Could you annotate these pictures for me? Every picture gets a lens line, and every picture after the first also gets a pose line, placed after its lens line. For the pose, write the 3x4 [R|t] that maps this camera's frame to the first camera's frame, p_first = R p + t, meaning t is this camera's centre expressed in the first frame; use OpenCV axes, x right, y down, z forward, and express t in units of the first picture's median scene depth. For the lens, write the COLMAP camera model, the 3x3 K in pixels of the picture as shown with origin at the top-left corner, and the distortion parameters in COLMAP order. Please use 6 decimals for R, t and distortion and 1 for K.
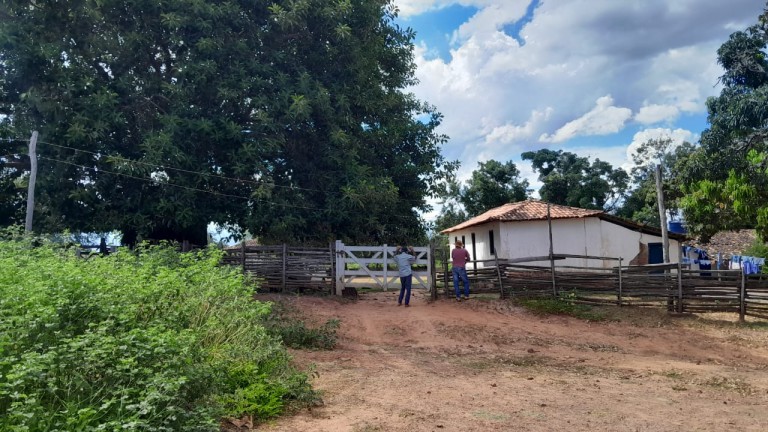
lens RADIAL K [[639.6, 0, 370.8], [0, 639.6, 216.7], [0, 0, 1]] dist [-0.003244, -0.058514]
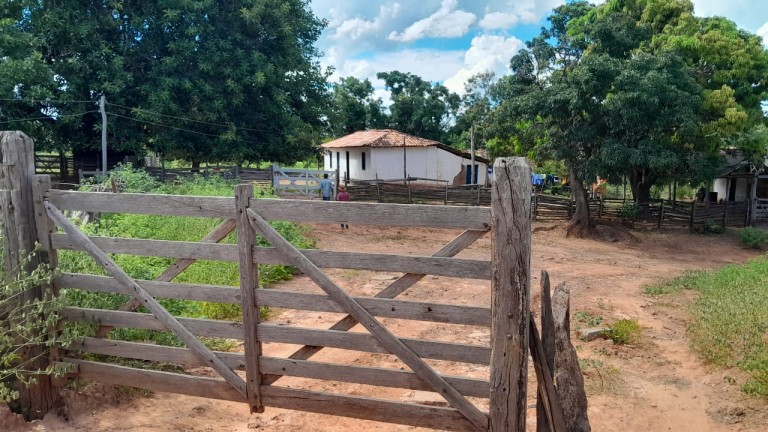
lens RADIAL K [[639.6, 0, 370.8], [0, 639.6, 216.7], [0, 0, 1]] dist [-0.003244, -0.058514]
pose [[0.969436, 0.010401, 0.245126, -0.065074], [-0.051672, 0.985347, 0.162545, -0.032159], [-0.239843, -0.170243, 0.955768, -0.176924]]
